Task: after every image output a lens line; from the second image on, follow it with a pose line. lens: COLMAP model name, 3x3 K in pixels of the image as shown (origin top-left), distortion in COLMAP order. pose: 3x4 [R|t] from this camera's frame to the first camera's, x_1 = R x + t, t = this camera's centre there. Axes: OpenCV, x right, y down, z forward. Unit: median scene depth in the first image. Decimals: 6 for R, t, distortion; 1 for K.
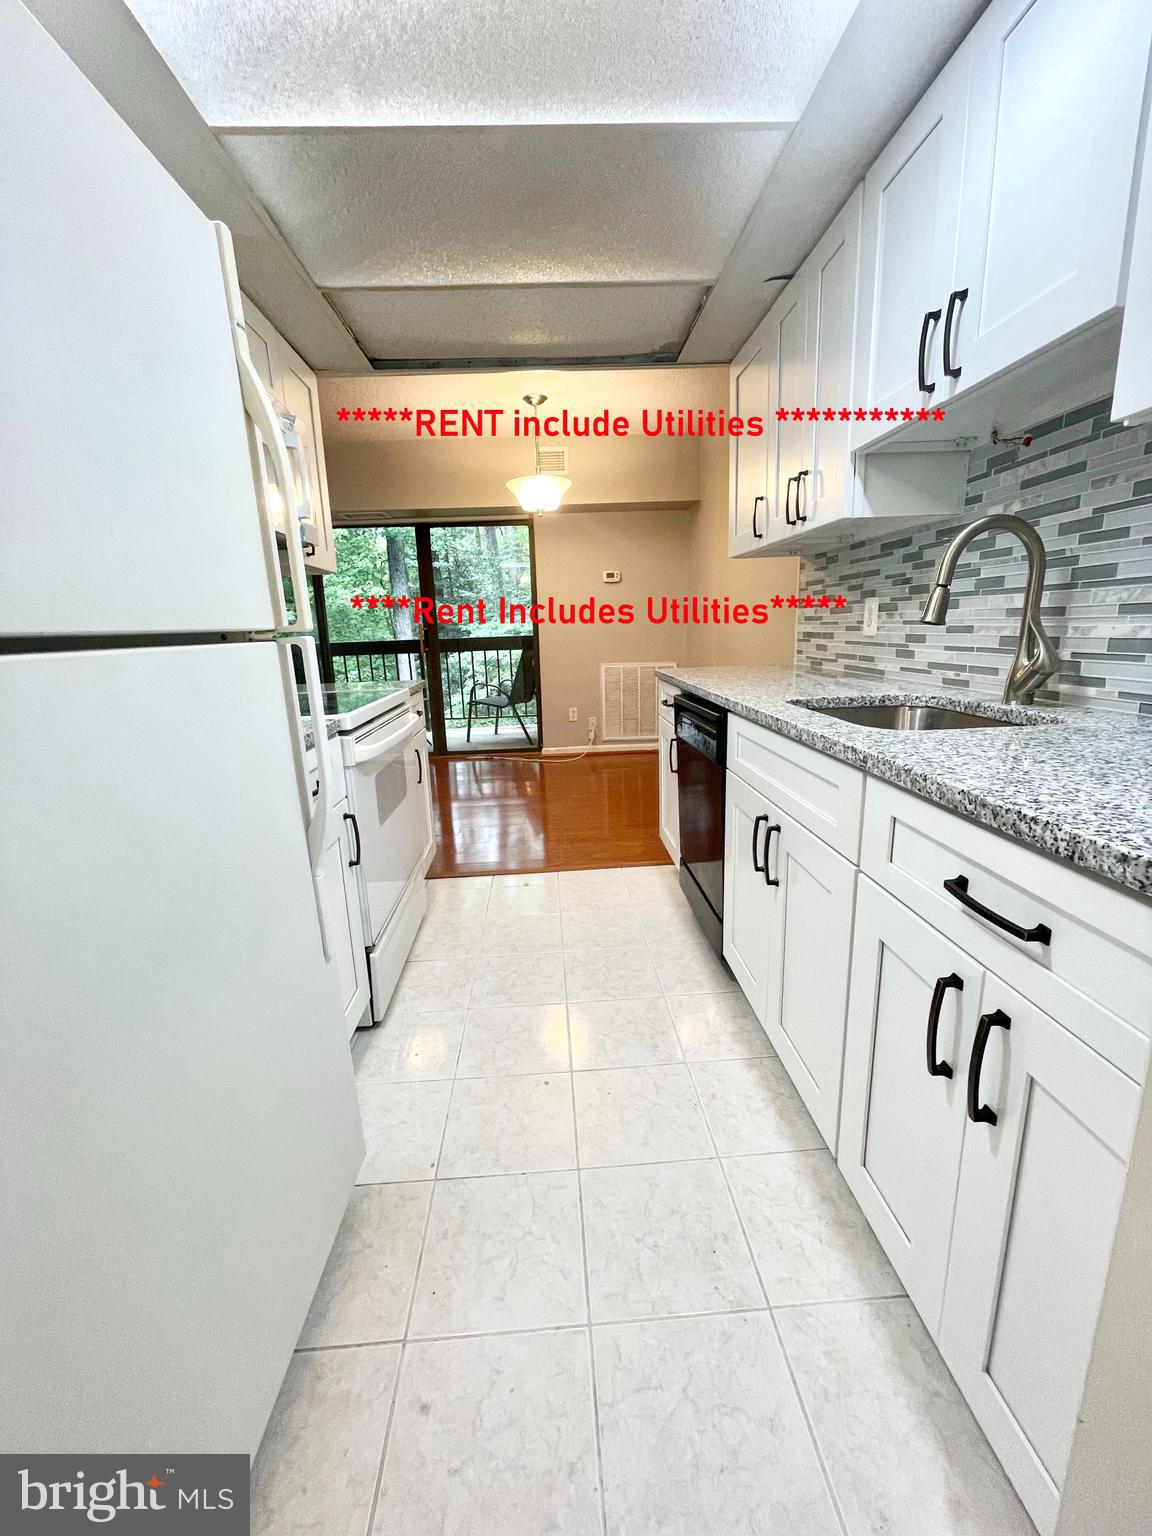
lens RADIAL K [[617.0, 0, 581.0], [0, 617.0, 766.3], [0, 0, 1]] dist [-0.025159, -0.000436]
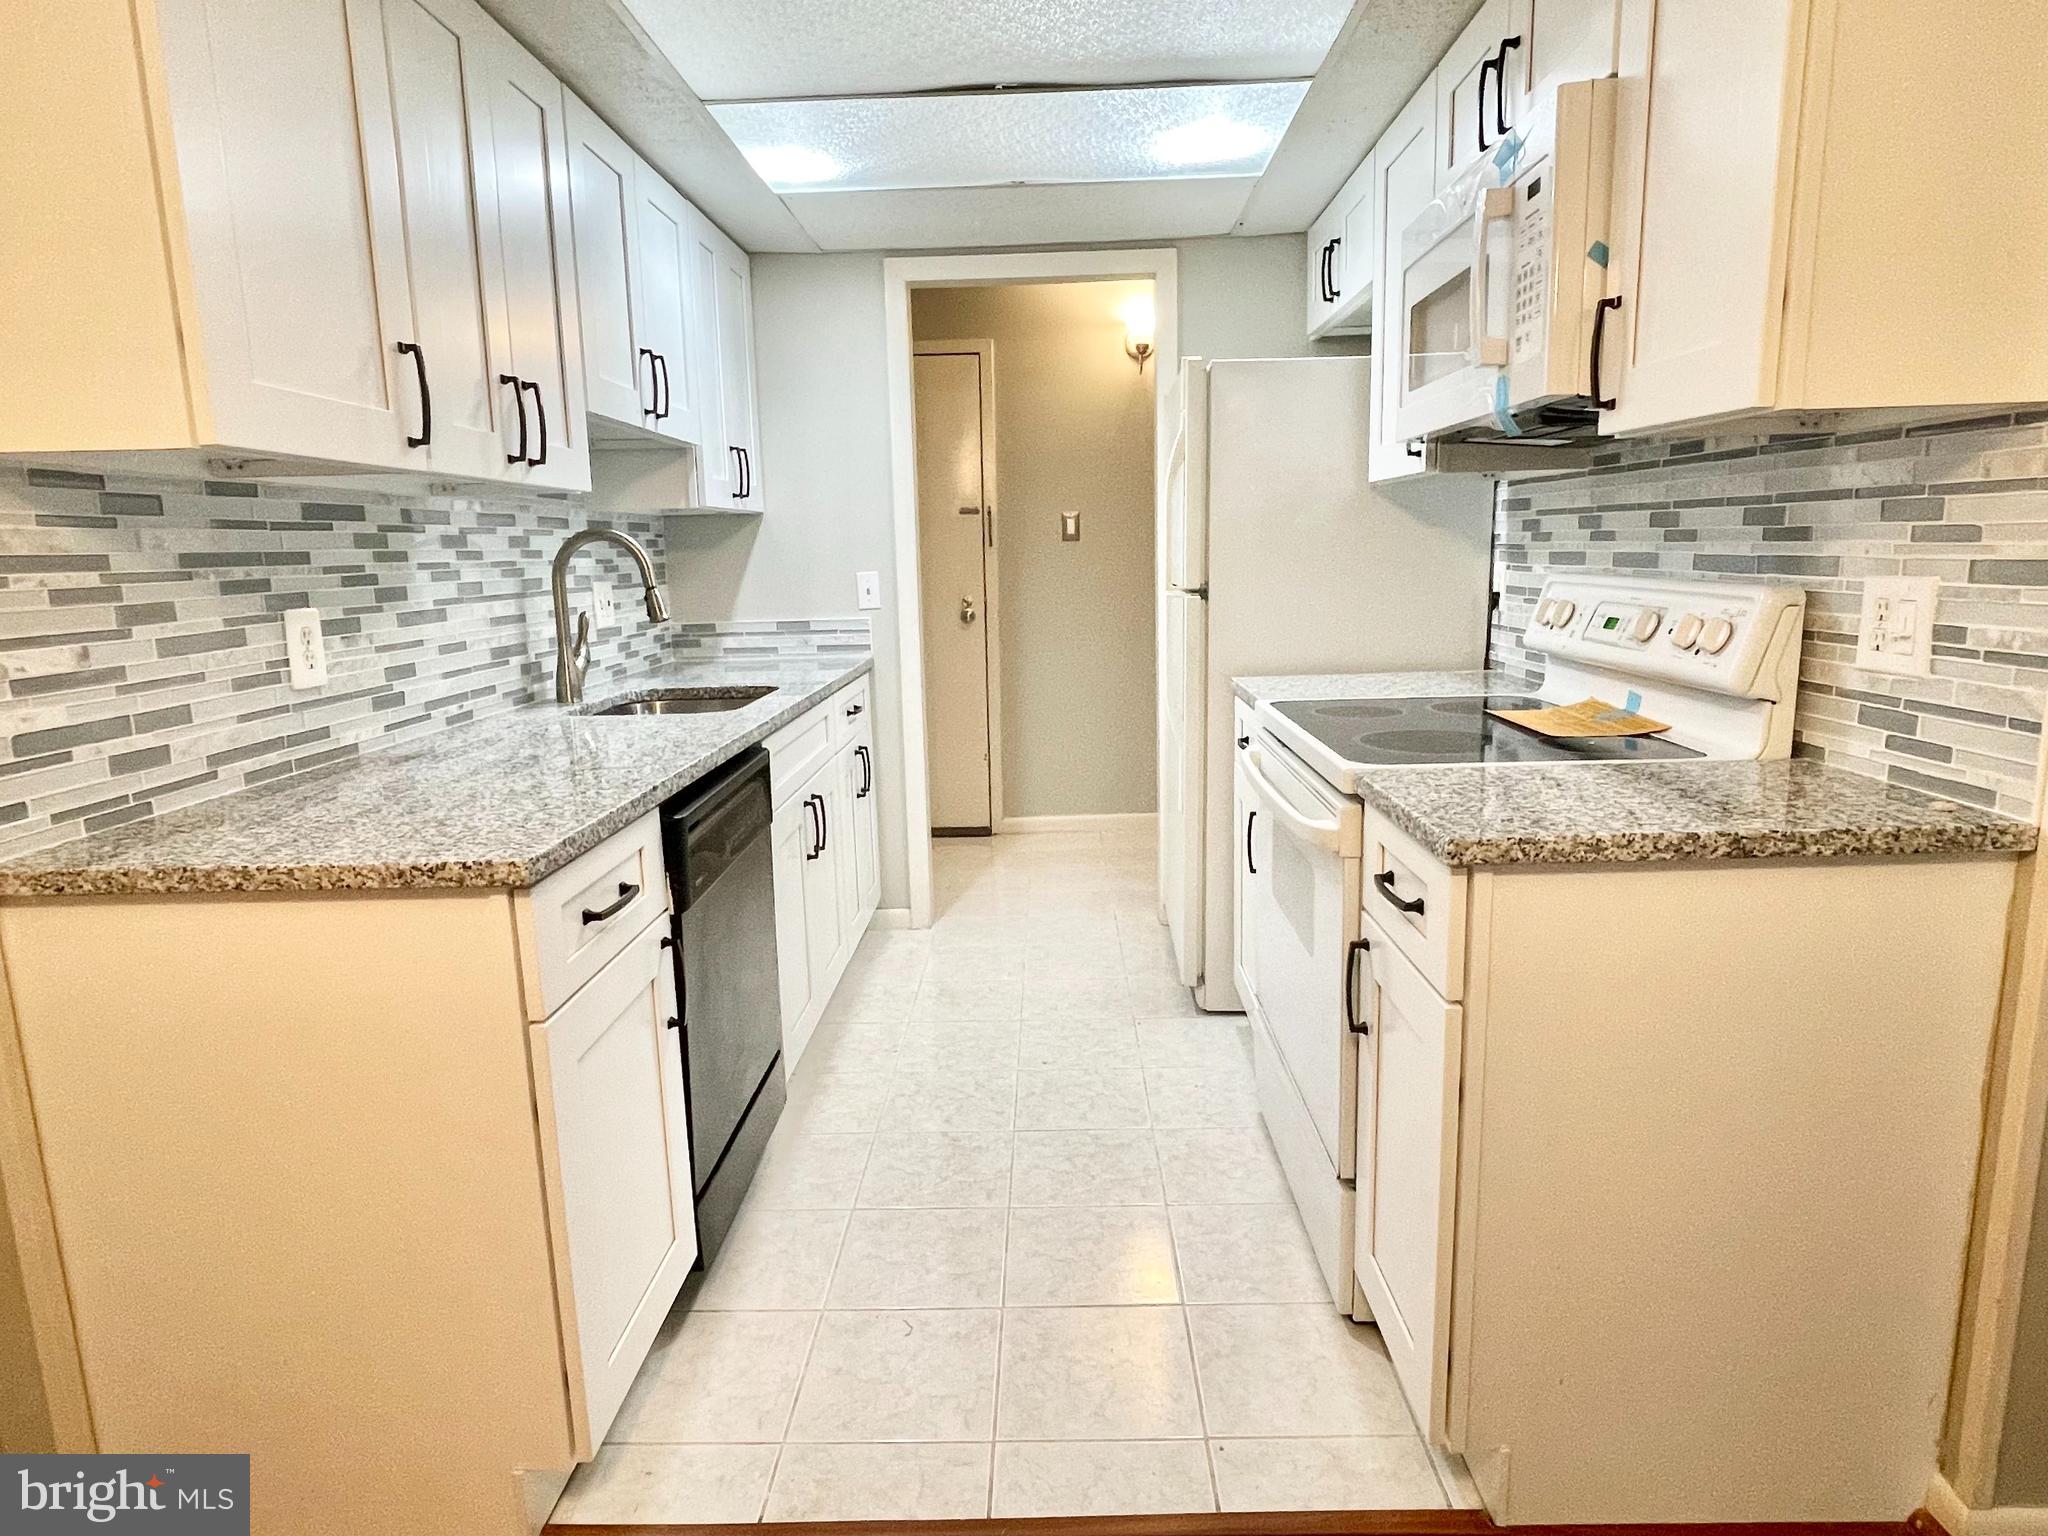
lens RADIAL K [[1197.5, 0, 1028.7], [0, 1197.5, 765.3], [0, 0, 1]] dist [-0.002072, -0.000265]
pose [[-0.994470, 0.046871, 0.093980, -0.182305], [0.080114, 0.917191, 0.390311, -0.517610], [-0.067903, 0.395682, -0.915874, 2.001441]]
